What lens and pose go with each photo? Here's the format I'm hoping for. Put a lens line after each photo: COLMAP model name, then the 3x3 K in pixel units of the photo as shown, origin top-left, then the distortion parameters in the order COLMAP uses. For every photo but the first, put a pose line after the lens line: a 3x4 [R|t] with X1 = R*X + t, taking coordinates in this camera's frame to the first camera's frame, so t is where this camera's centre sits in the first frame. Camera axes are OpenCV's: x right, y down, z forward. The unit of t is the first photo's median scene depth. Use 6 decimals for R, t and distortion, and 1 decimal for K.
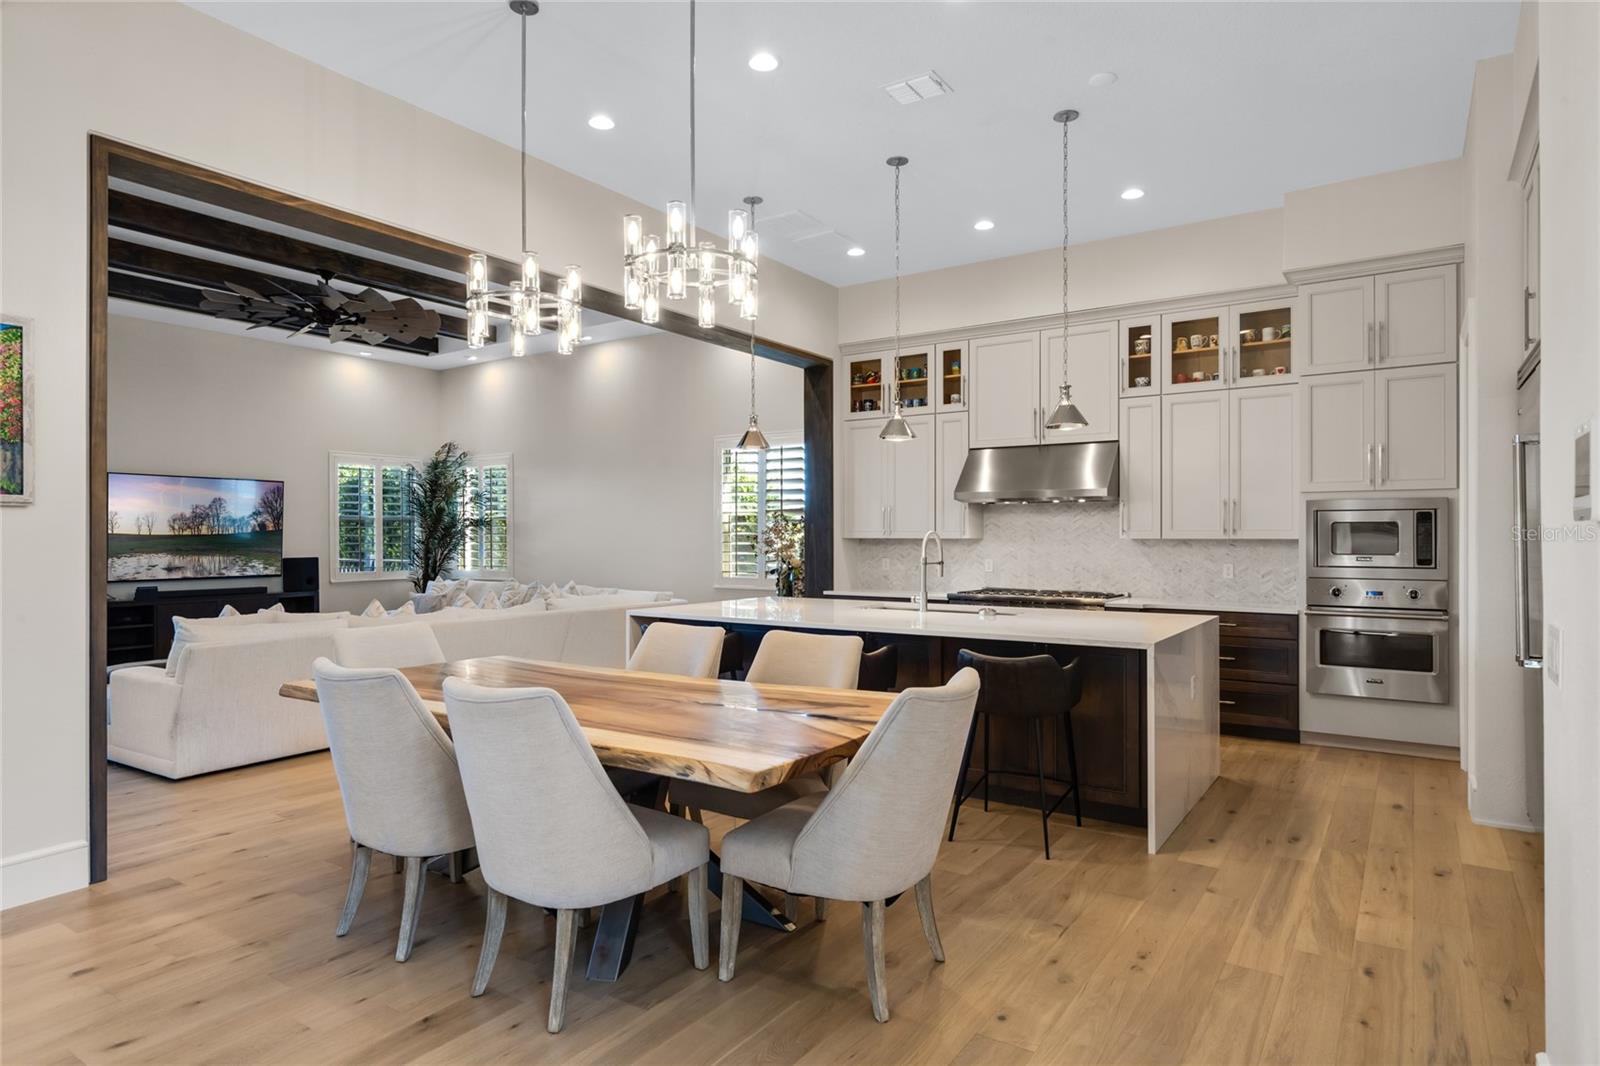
lens RADIAL K [[907.2, 0, 798.8], [0, 907.2, 541.9], [0, 0, 1]] dist [0.005551, -0.002112]
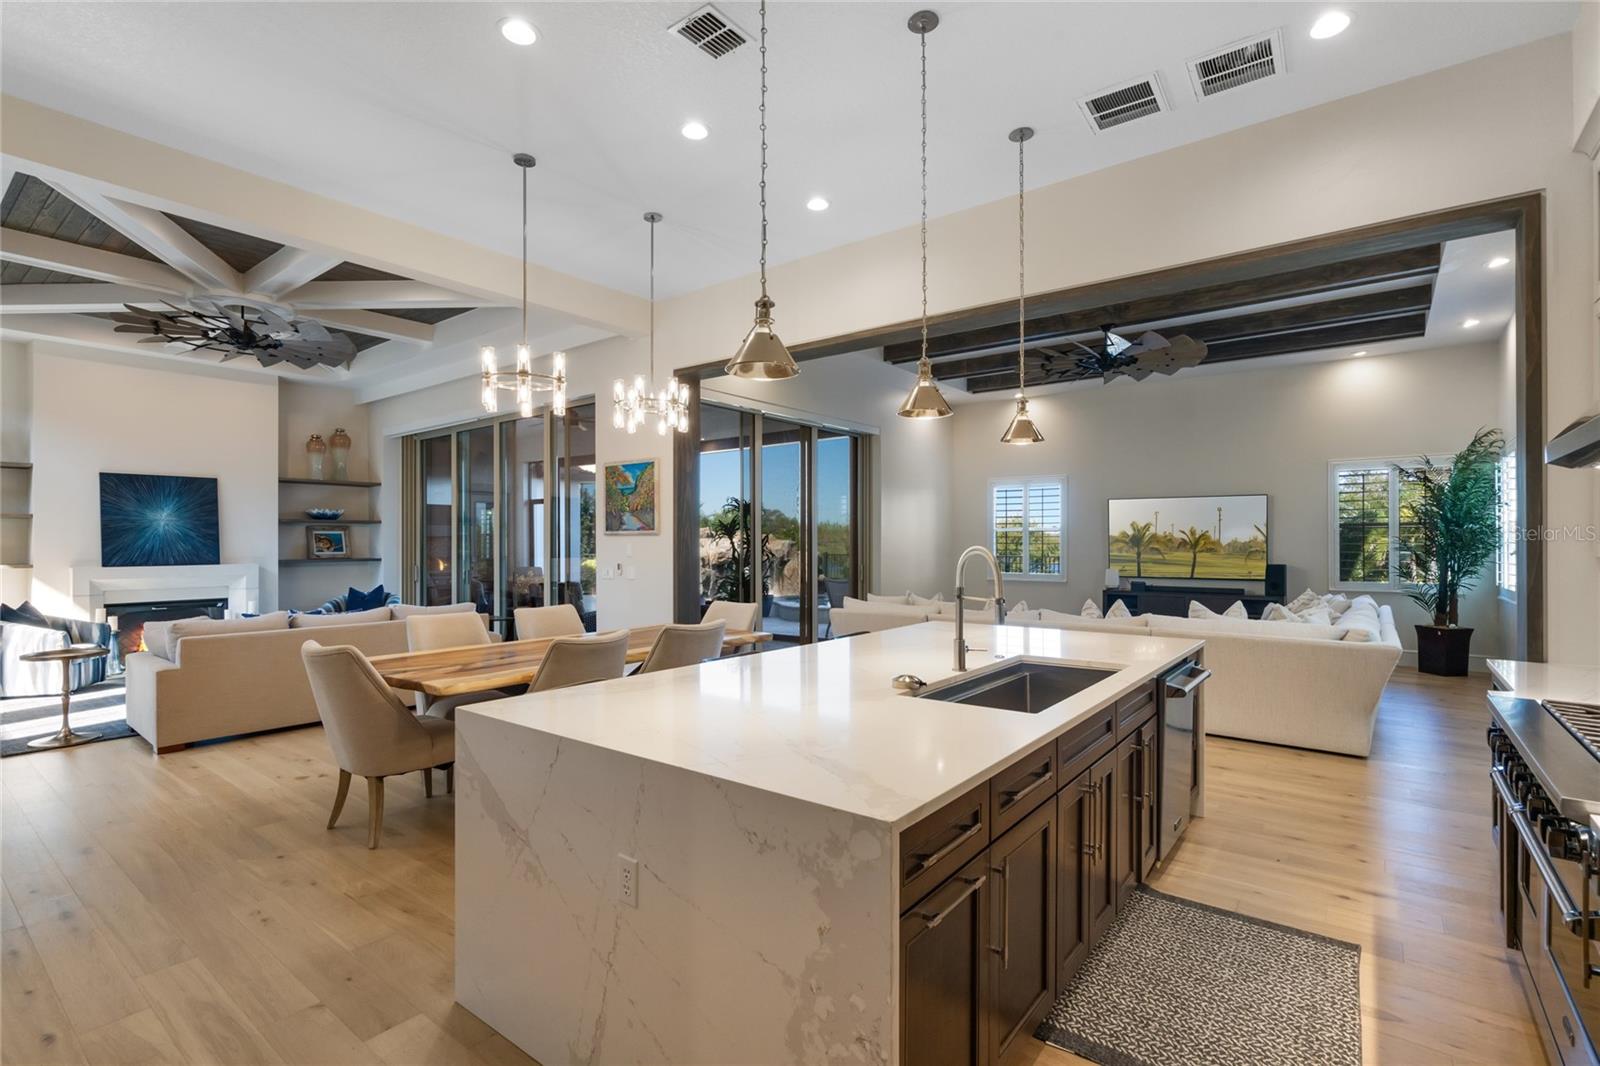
lens RADIAL K [[743.7, 0, 799.8], [0, 743.7, 543.5], [0, 0, 1]] dist [0.002533, -0.000772]
pose [[-0.062759, 0.004004, -0.998021, 0.573456], [-0.005637, 0.999975, 0.004367, -0.013128], [0.998013, 0.005900, -0.062735, 0.778446]]
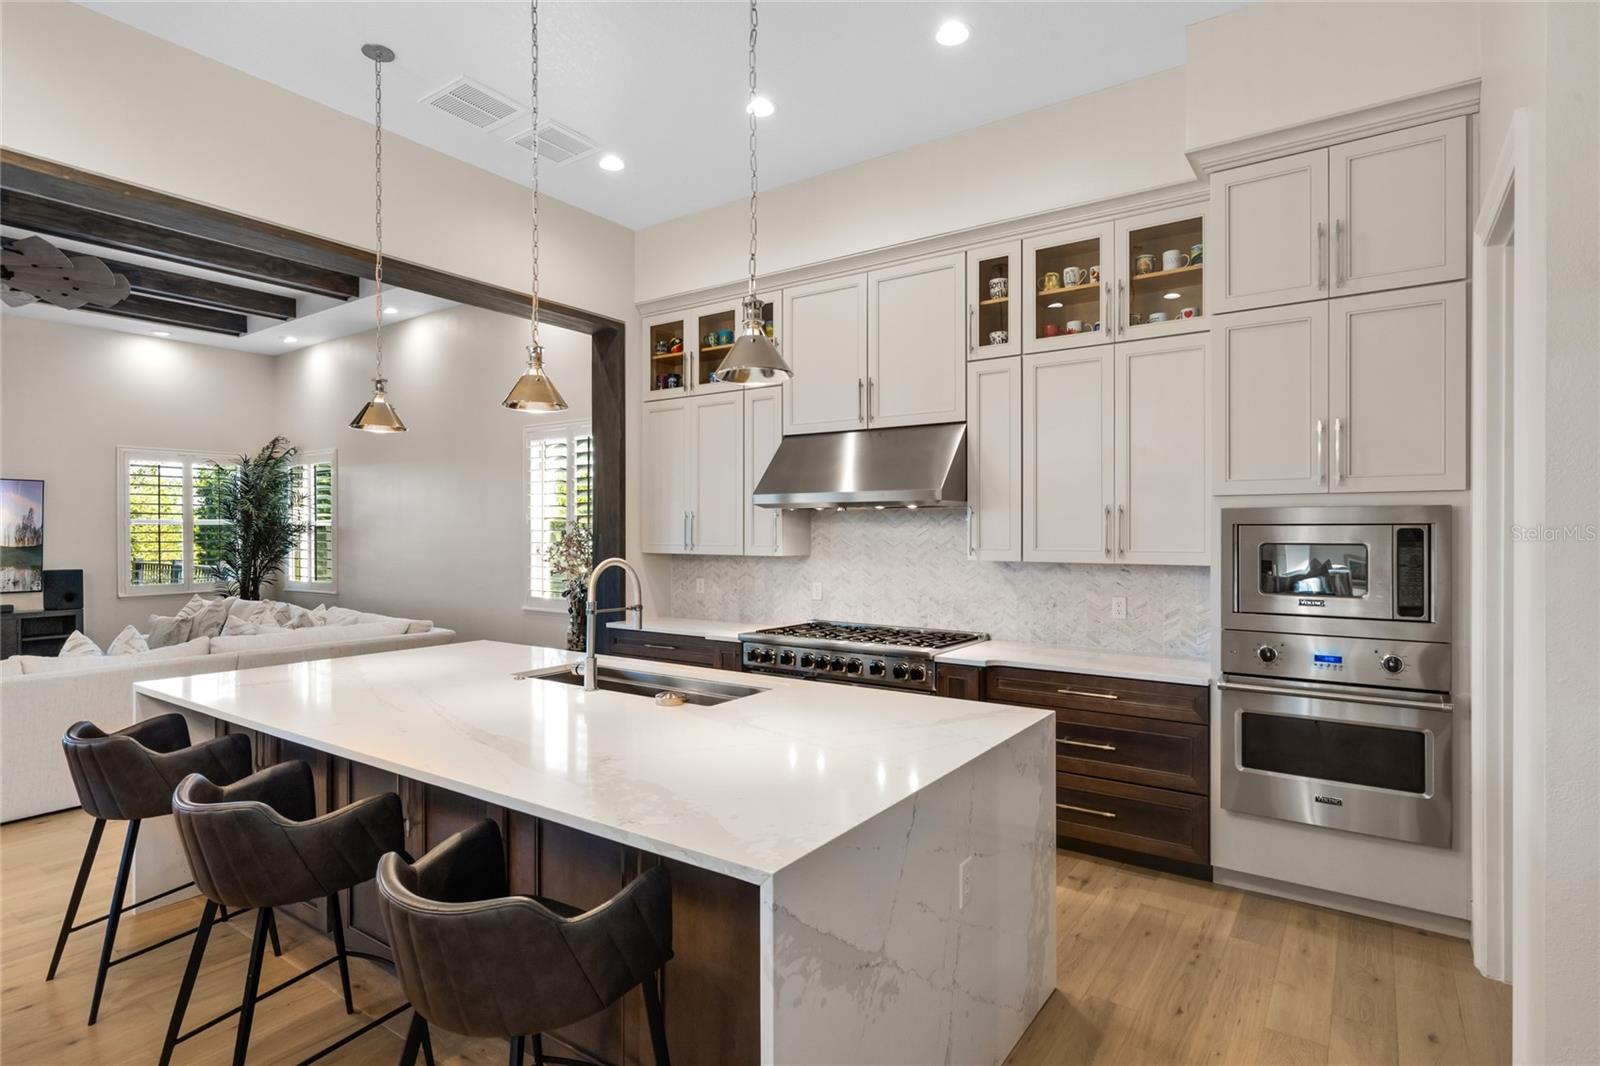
lens RADIAL K [[822.1, 0, 798.9], [0, 822.1, 536.7], [0, 0, 1]] dist [-0.000351, 0.003208]
pose [[0.999887, 0.000531, -0.015030, 0.241698], [-0.000521, 1.000000, 0.000658, -0.023229], [0.015030, -0.000650, 0.999887, 0.373303]]
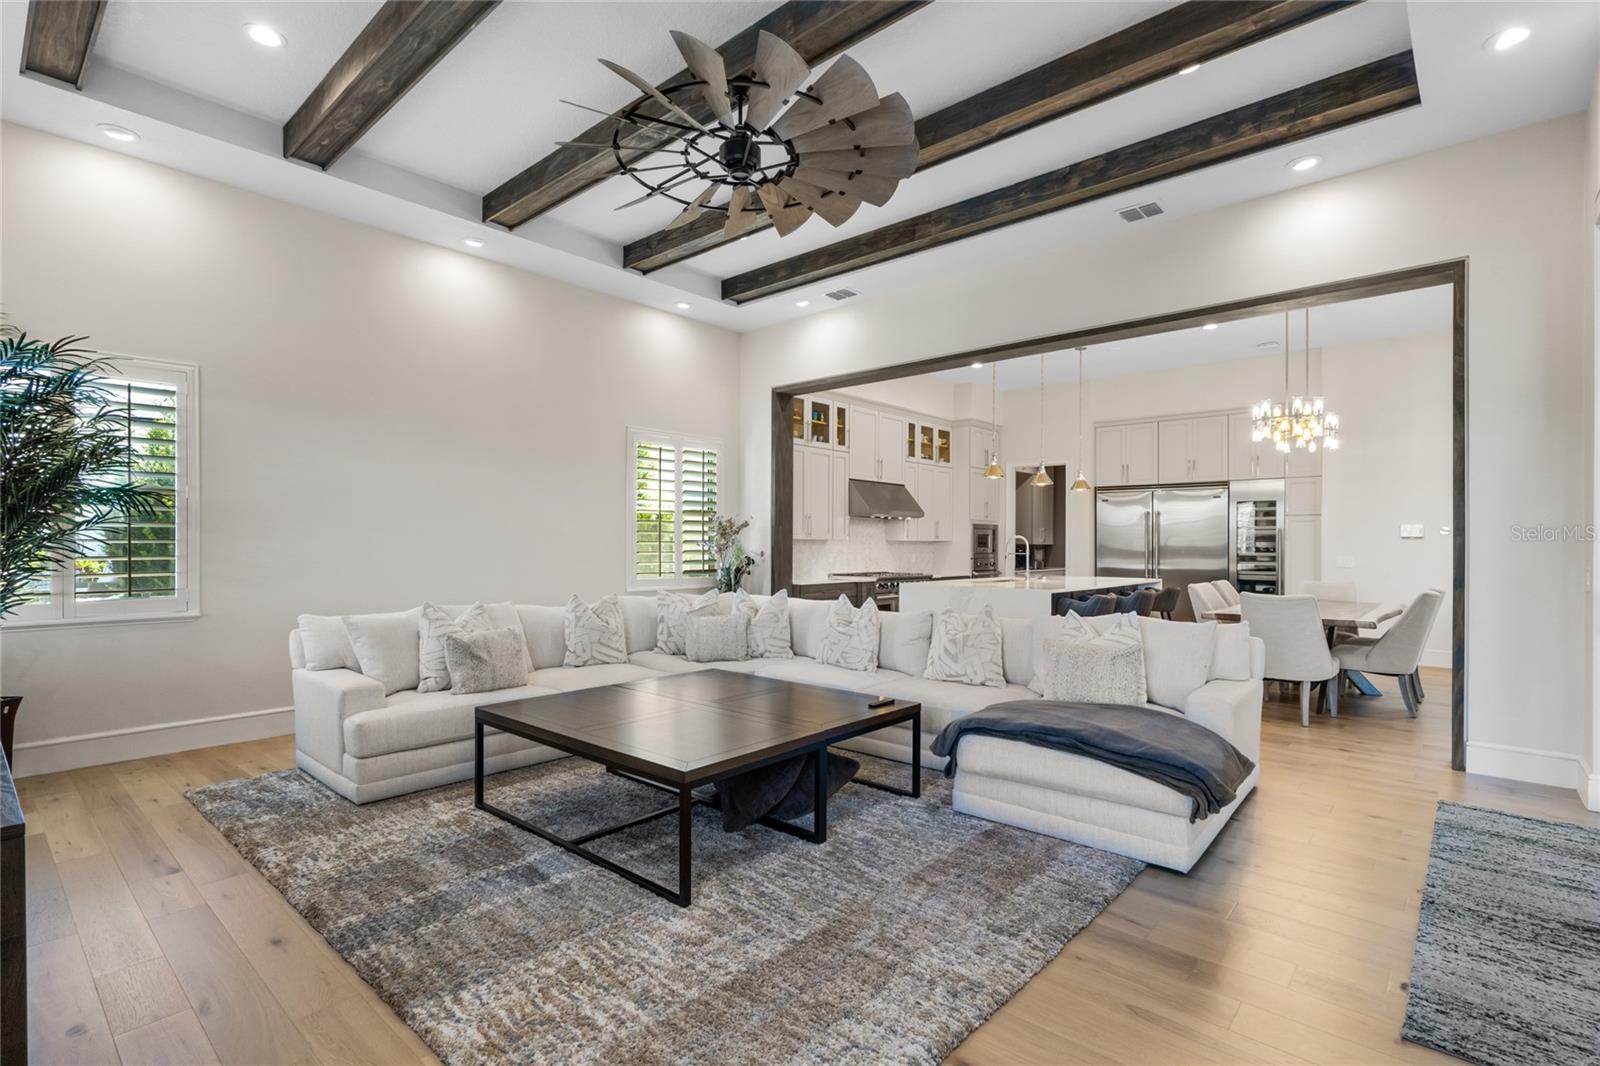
lens RADIAL K [[743.7, 0, 801.5], [0, 743.7, 535.9], [0, 0, 1]] dist [0.002533, -0.000772]
pose [[0.126271, 0.003455, 0.991990, -1.181922], [-0.004227, 0.999987, -0.002945, -0.006004], [-0.991987, -0.003821, 0.126284, 1.067663]]
